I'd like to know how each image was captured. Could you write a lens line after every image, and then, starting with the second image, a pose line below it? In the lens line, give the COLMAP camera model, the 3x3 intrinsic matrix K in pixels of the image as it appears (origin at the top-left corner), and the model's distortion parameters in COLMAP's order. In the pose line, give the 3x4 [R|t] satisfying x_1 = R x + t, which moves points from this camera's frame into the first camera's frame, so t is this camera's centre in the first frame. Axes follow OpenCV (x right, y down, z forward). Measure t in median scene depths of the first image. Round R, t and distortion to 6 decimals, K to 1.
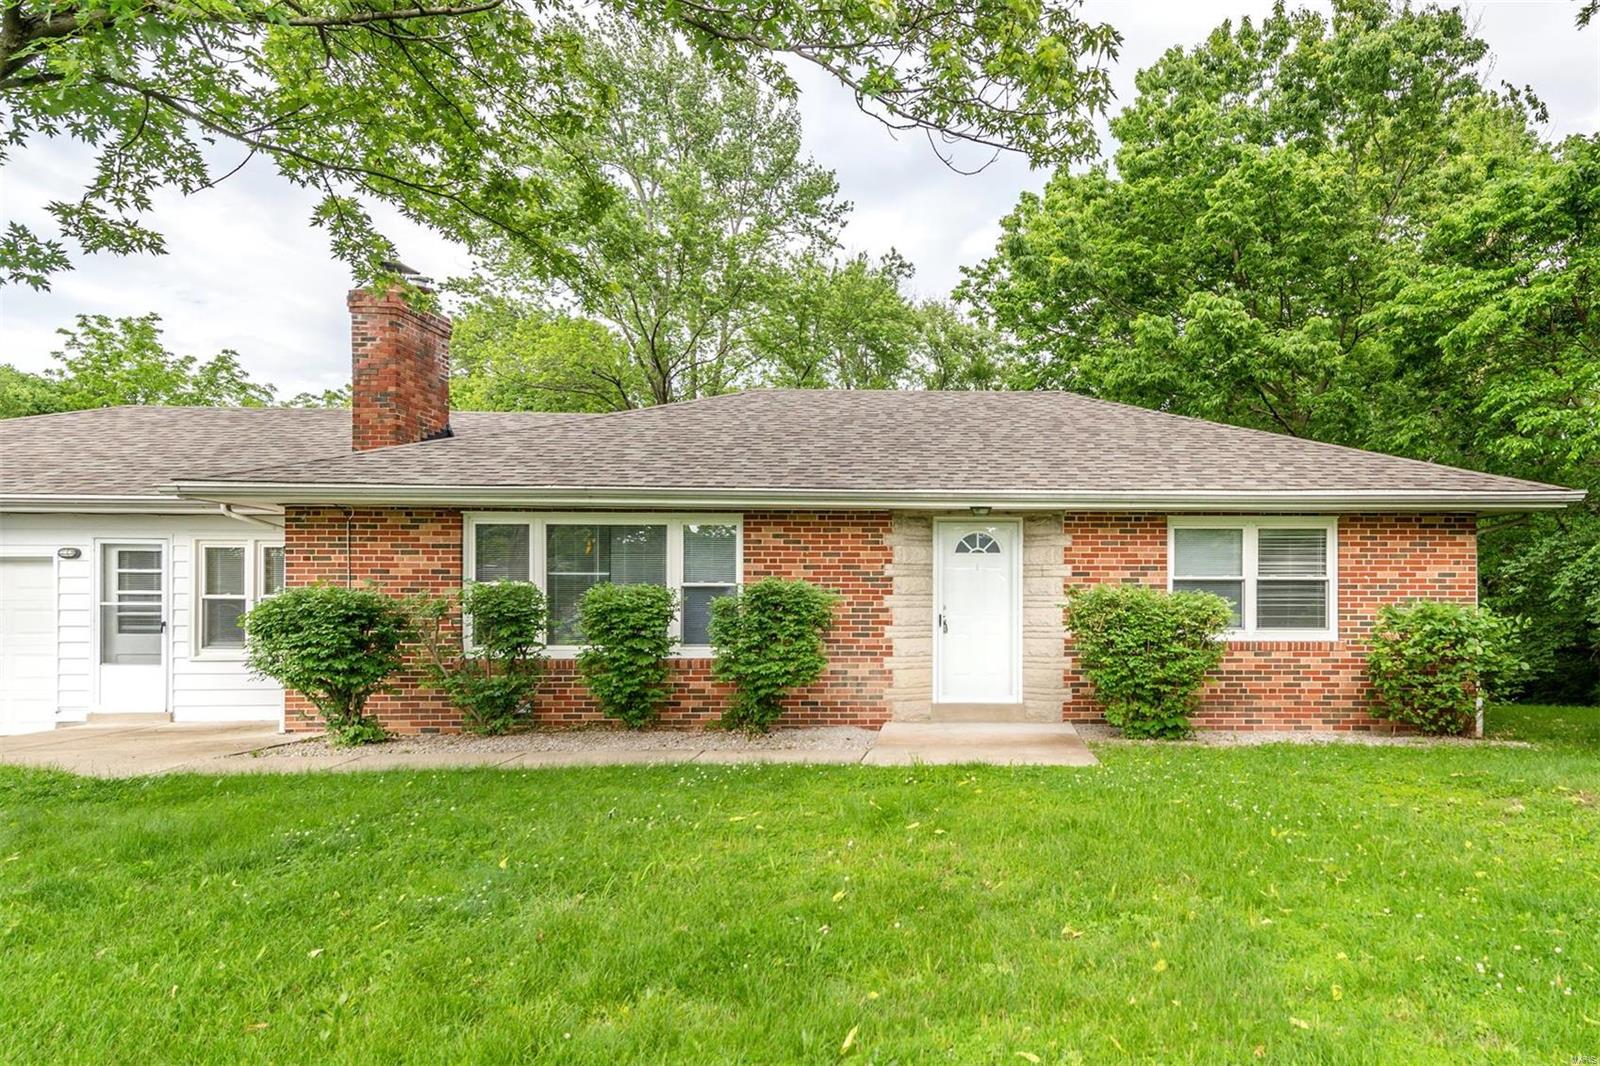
lens RADIAL K [[641.6, 0, 799.7], [0, 641.6, 524.9], [0, 0, 1]] dist [0.009573, -0.000178]
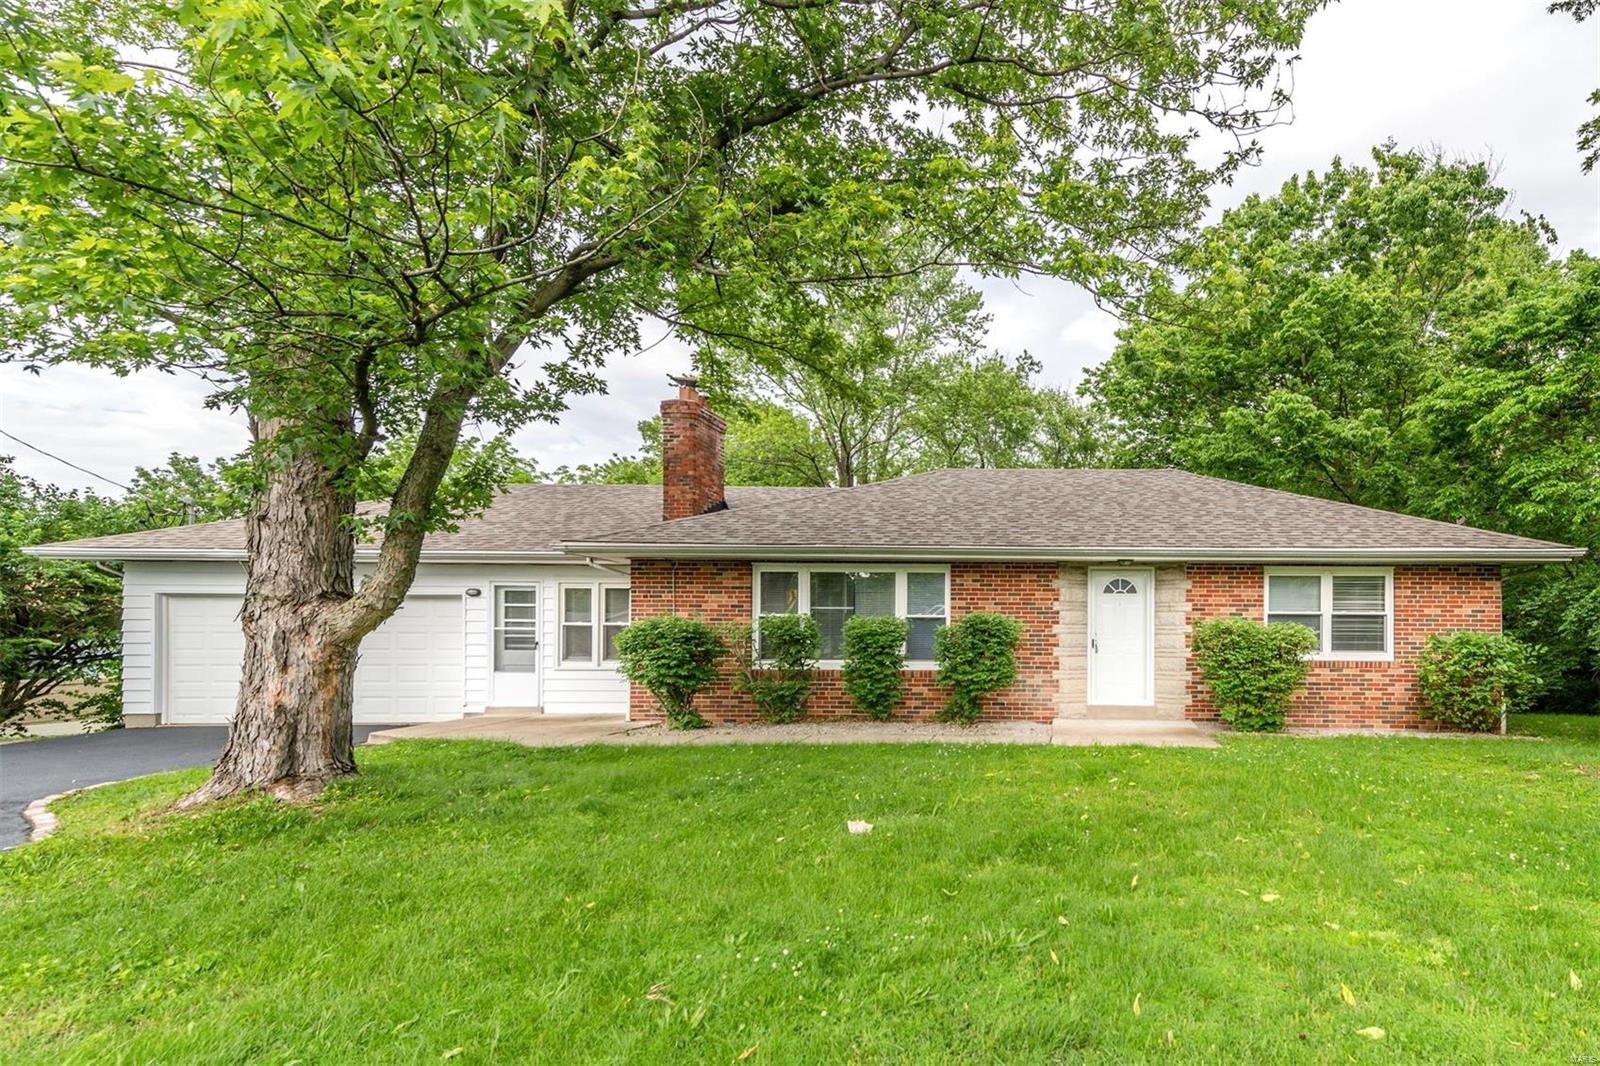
lens RADIAL K [[633.7, 0, 798.9], [0, 633.7, 555.1], [0, 0, 1]] dist [0.016261, 0.000448]
pose [[0.999936, 0.002022, -0.011142, -0.387316], [-0.002079, 0.999985, -0.005147, -0.029018], [0.011131, 0.005170, 0.999925, -0.346597]]
